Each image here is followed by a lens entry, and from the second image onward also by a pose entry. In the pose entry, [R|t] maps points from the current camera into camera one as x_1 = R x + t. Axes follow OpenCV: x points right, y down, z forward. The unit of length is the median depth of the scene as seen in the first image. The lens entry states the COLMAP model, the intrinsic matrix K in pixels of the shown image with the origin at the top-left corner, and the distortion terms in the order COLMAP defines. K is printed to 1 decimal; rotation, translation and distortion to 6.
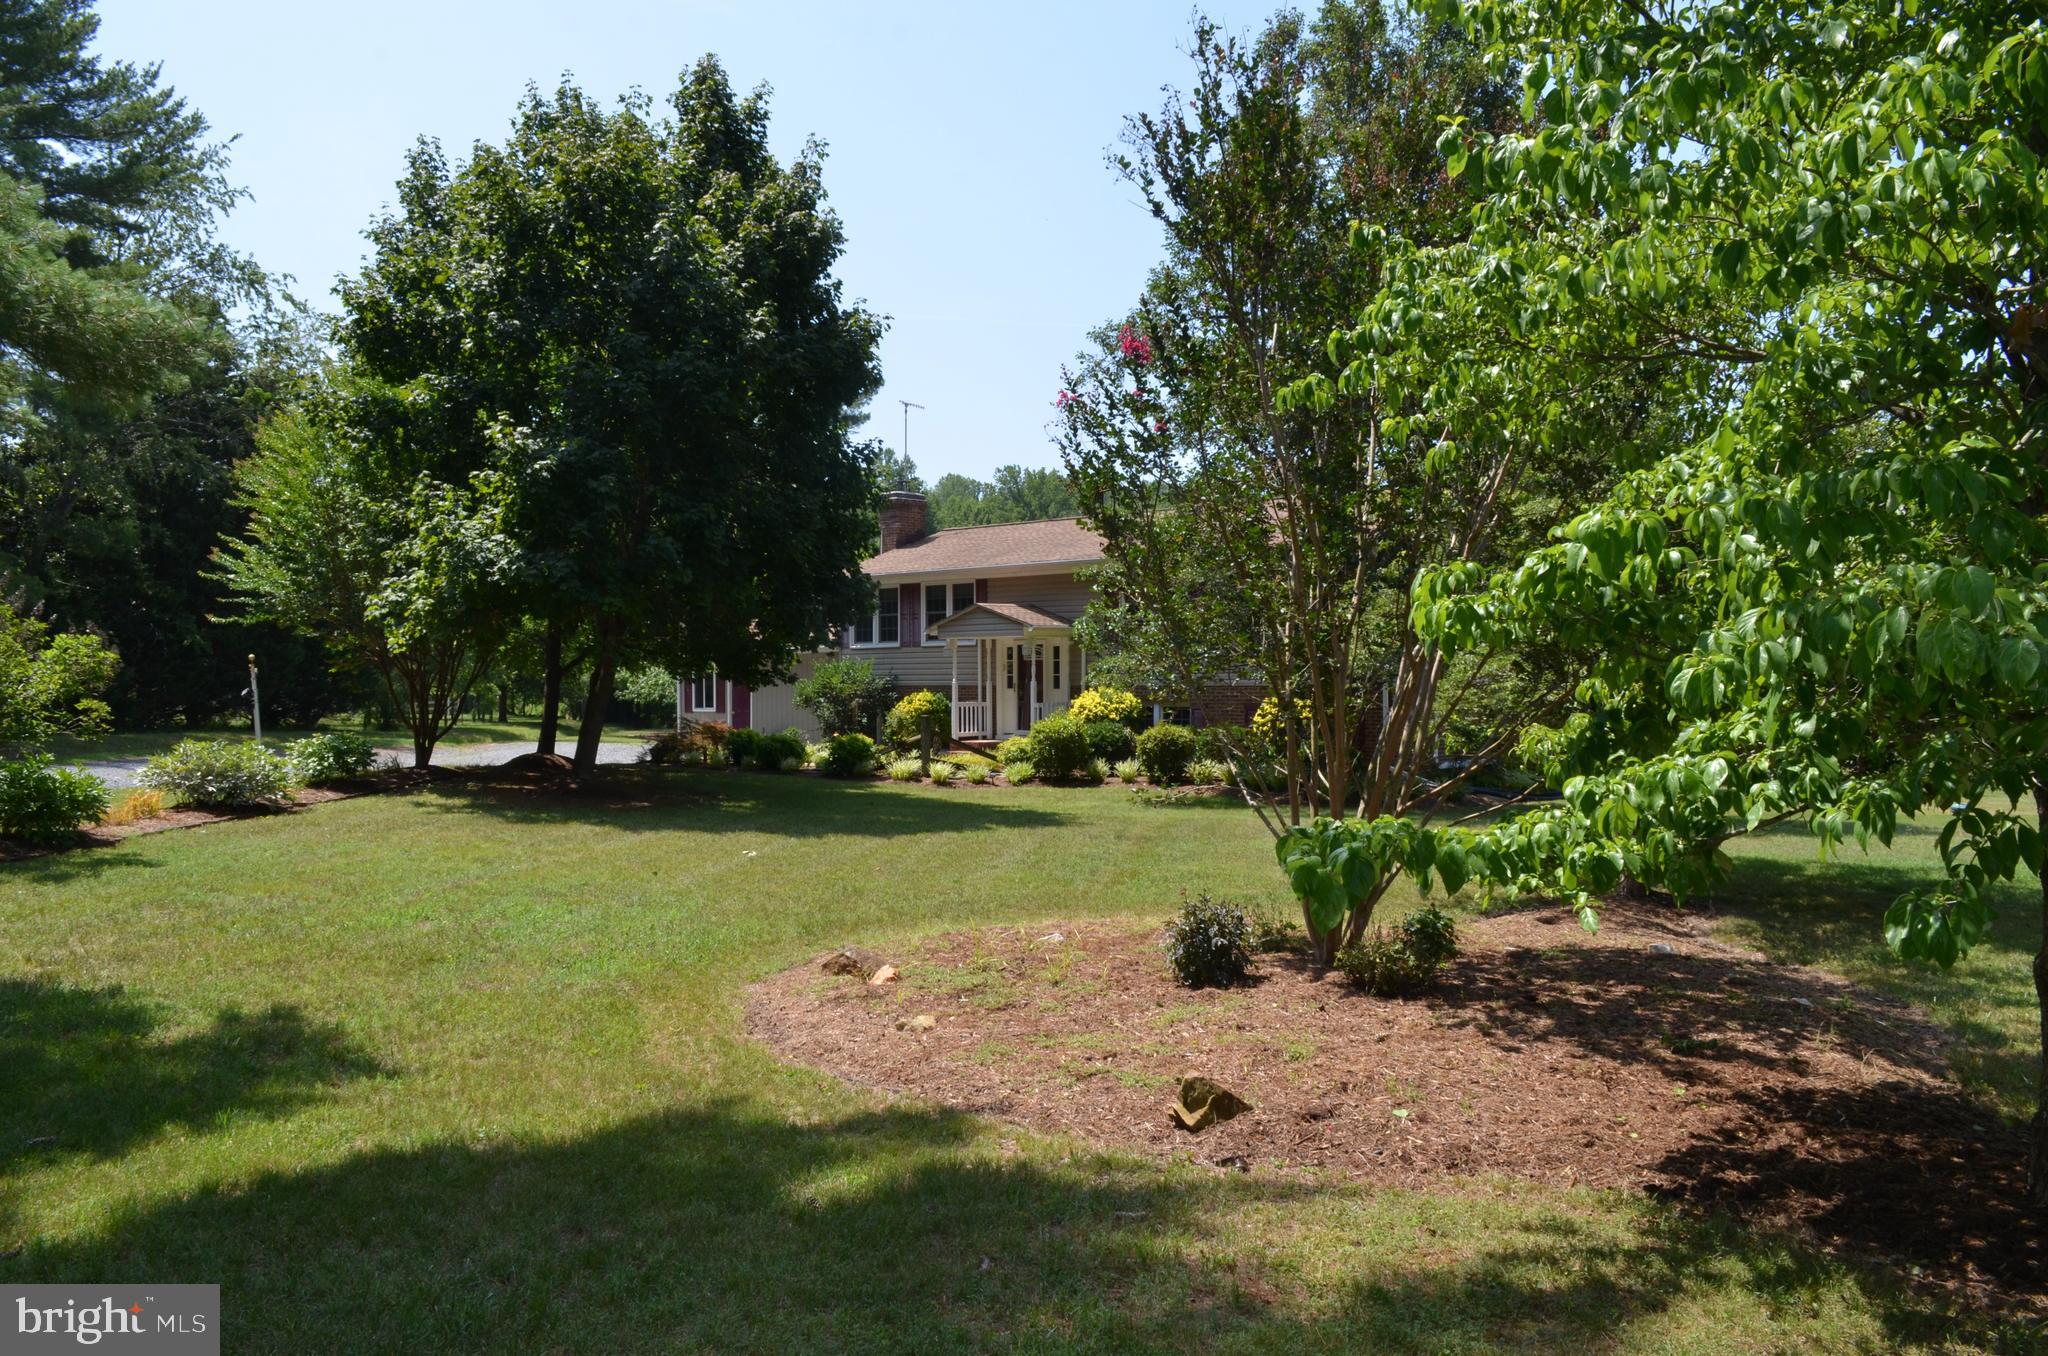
lens RADIAL K [[1689.6, 0, 1024.0], [0, 1689.6, 678.0], [0, 0, 1]] dist [0.001661, 0.002407]
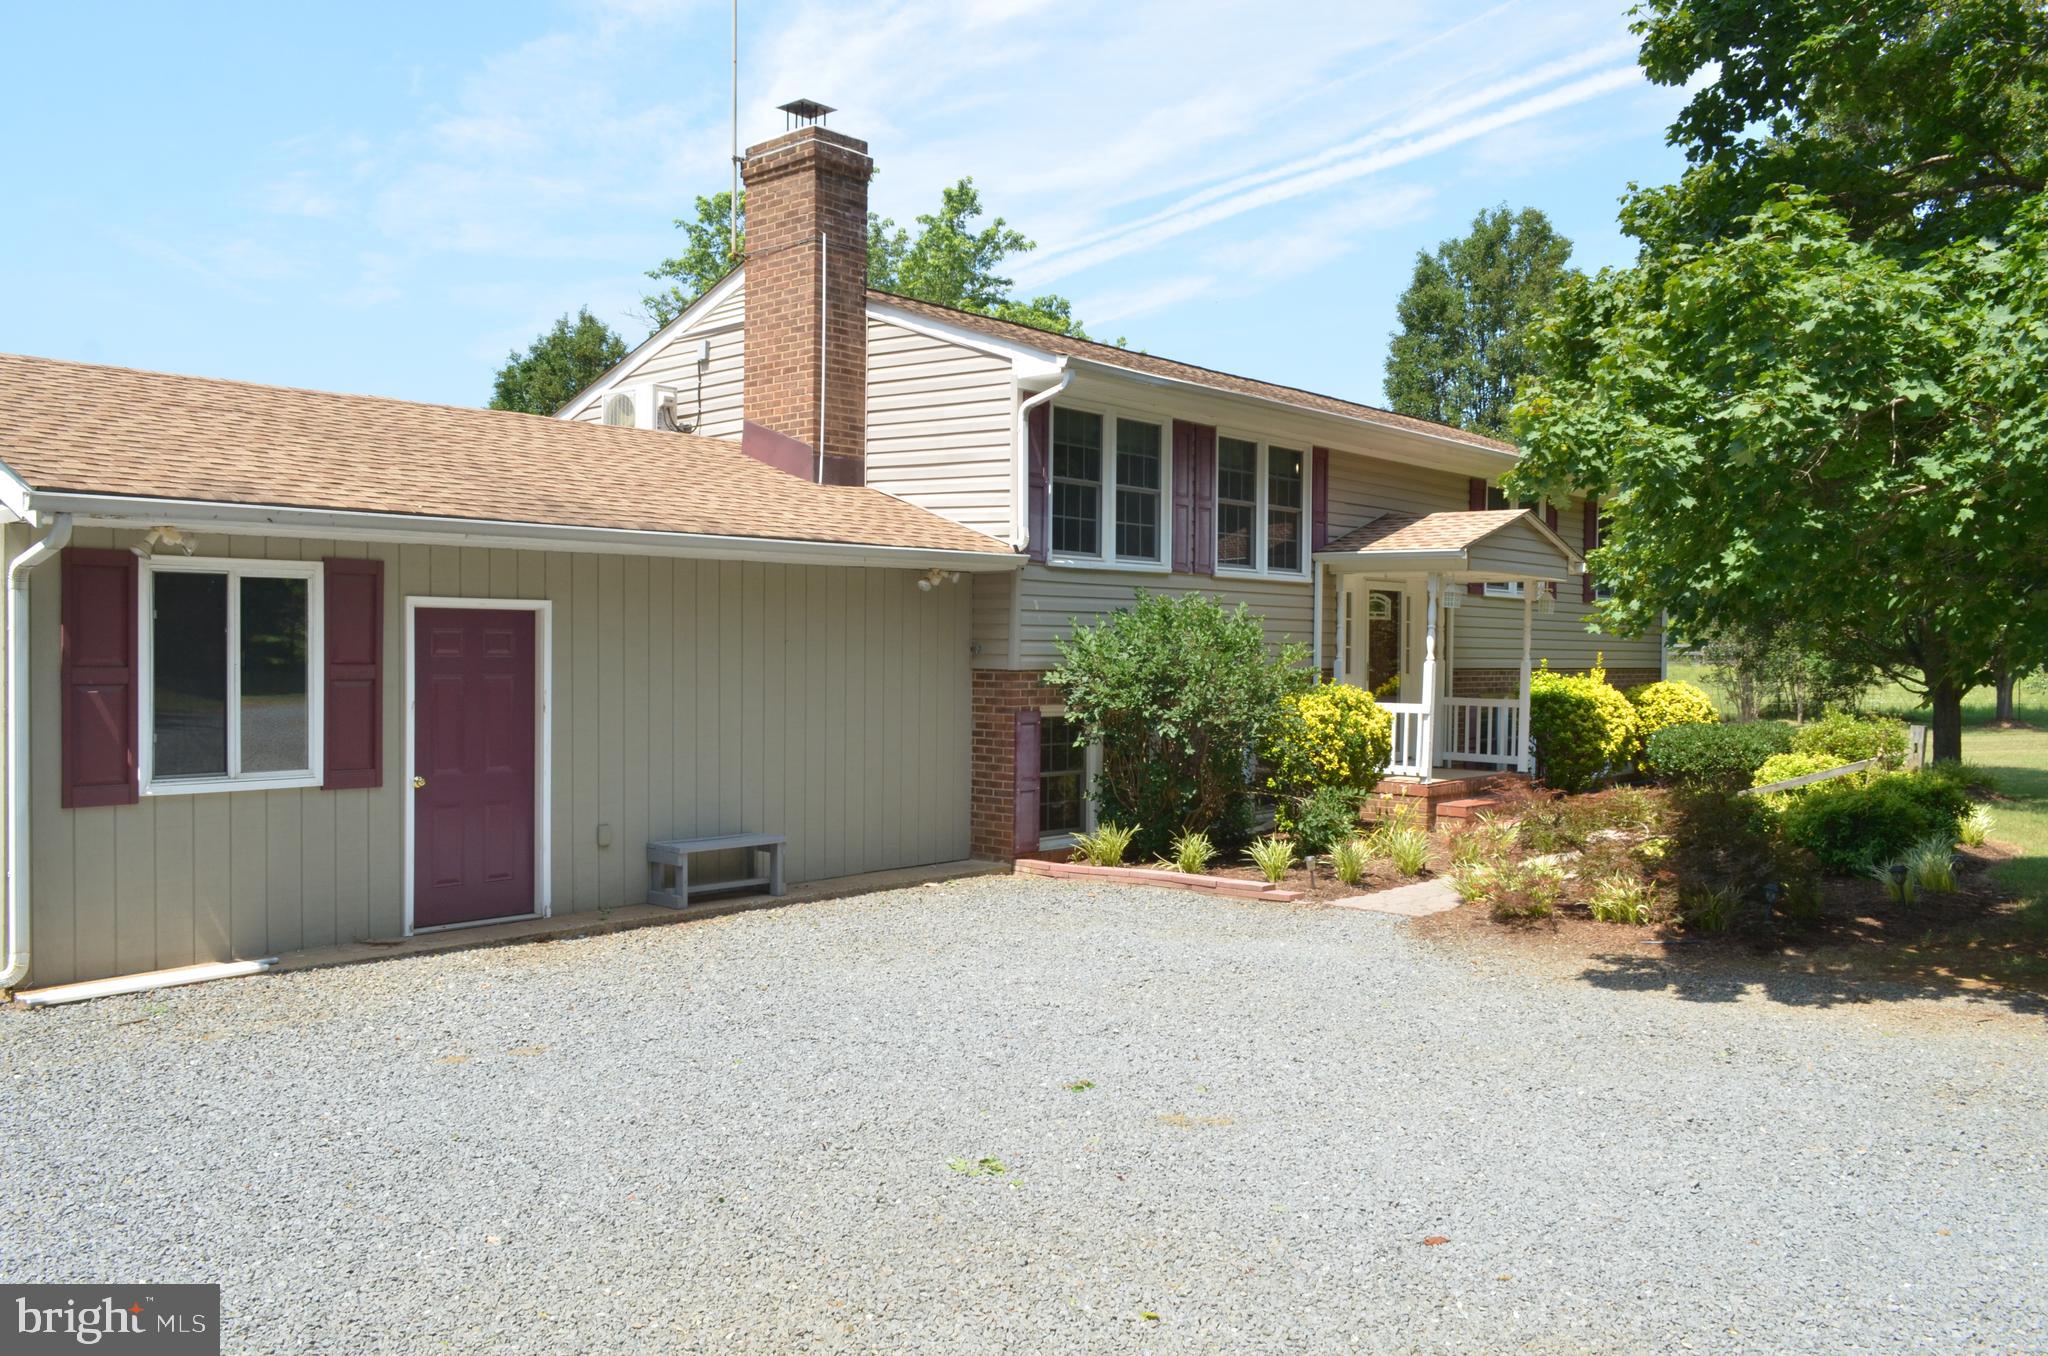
lens RADIAL K [[1689.6, 0, 1024.0], [0, 1689.6, 678.0], [0, 0, 1]] dist [0.001661, 0.002407]
pose [[-0.059143, 0.011992, 0.998177, -0.507530], [0.012506, 0.999858, -0.011271, 0.011344], [-0.998171, 0.011816, -0.059285, 1.130383]]
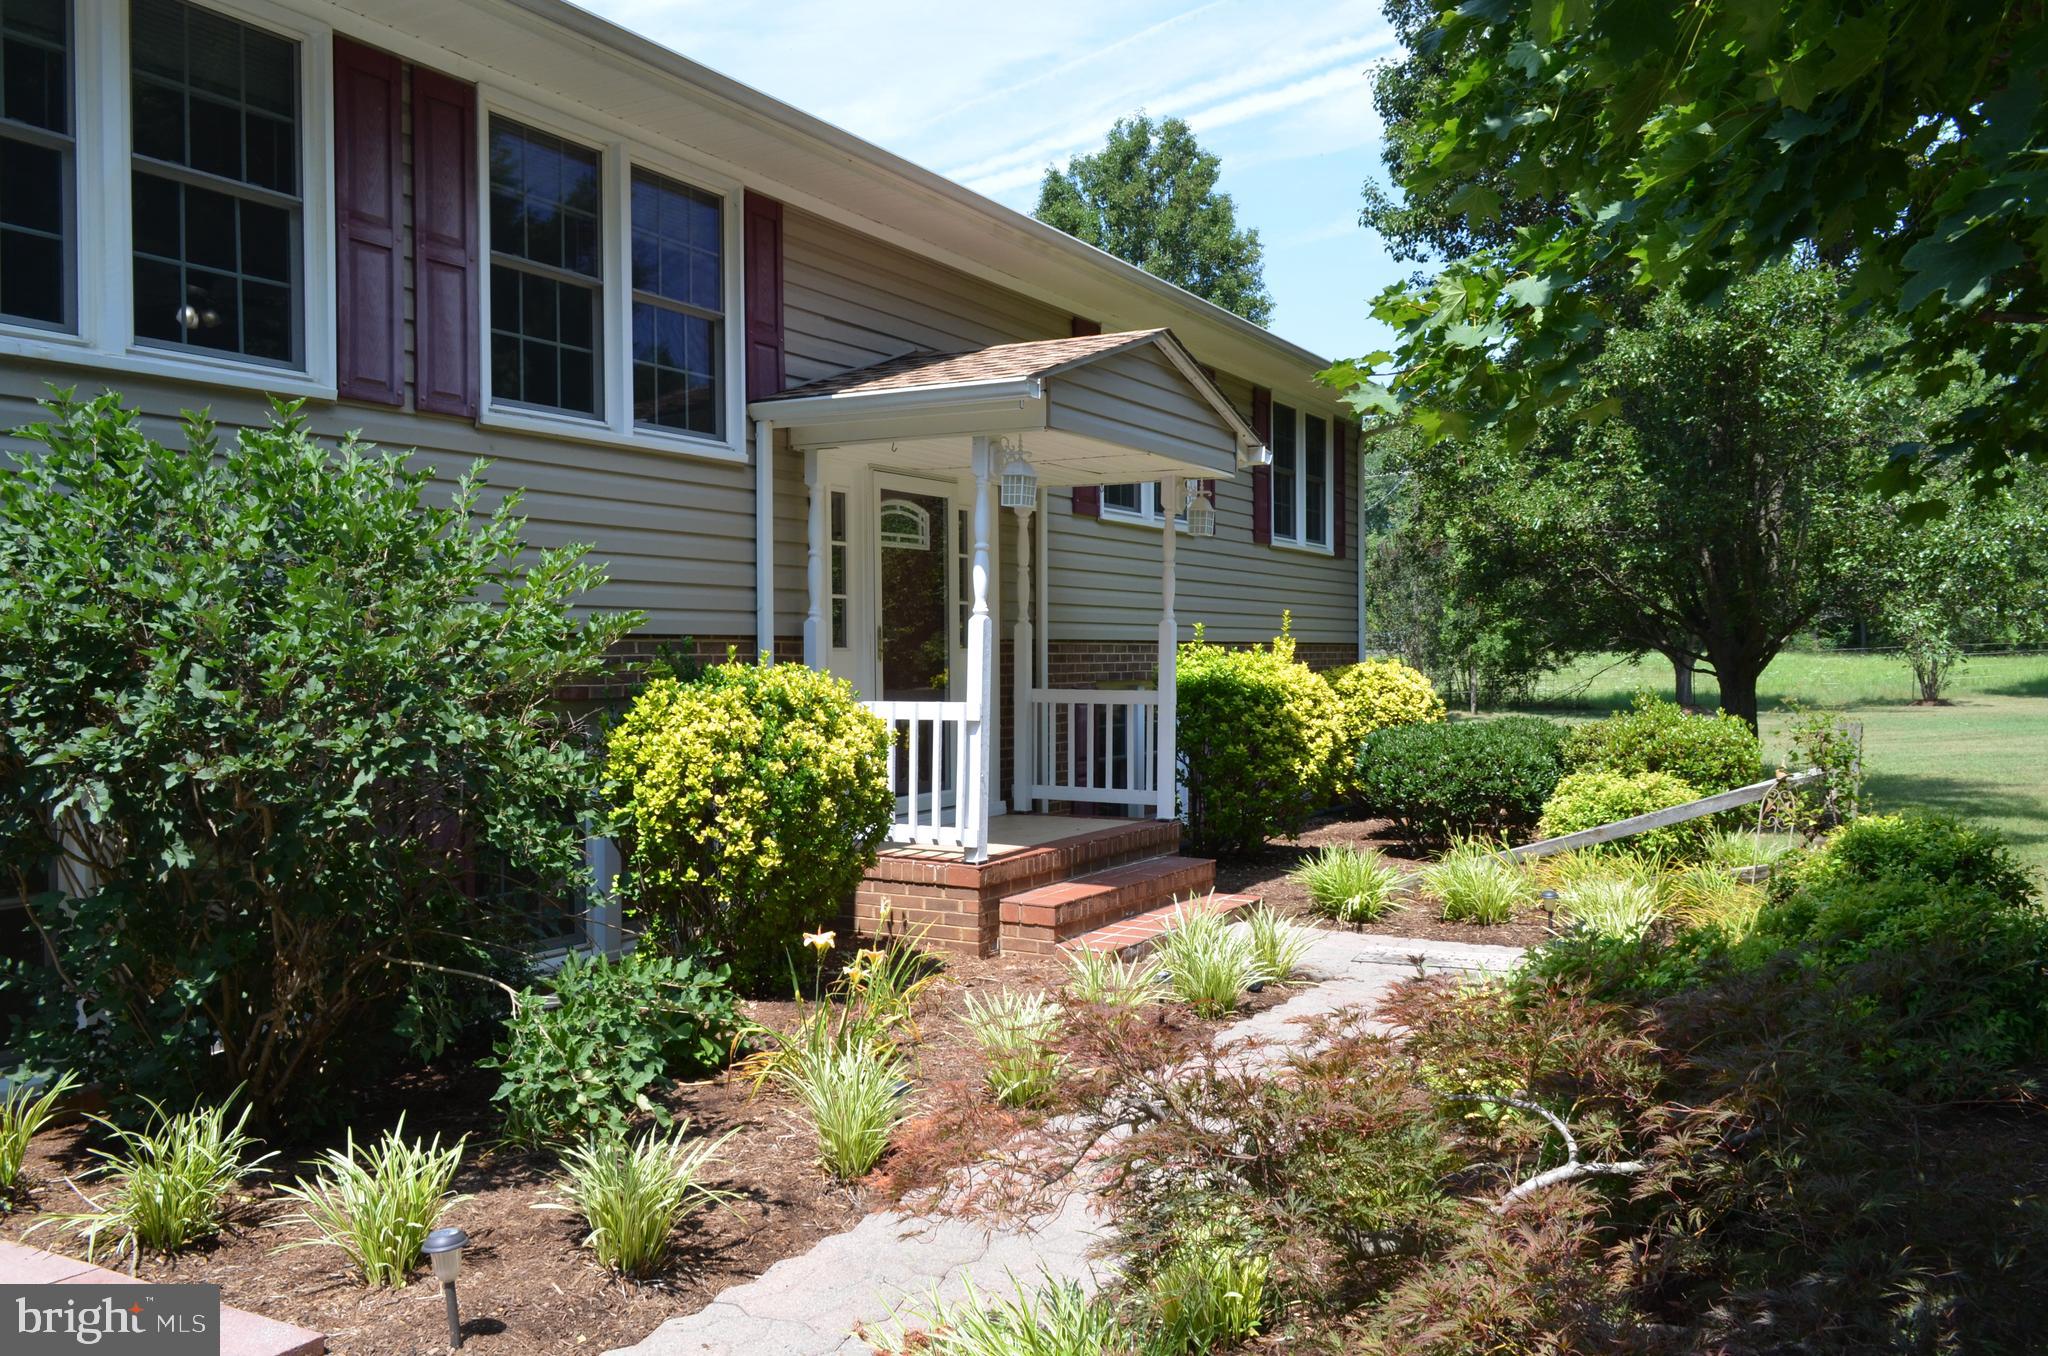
lens RADIAL K [[1689.6, 0, 1024.0], [0, 1689.6, 678.0], [0, 0, 1]] dist [0.001661, 0.002407]
pose [[-0.252160, 0.016364, 0.967547, -0.194465], [0.033004, 0.999421, -0.008302, 0.014280], [-0.967123, 0.029840, -0.252554, 1.013824]]
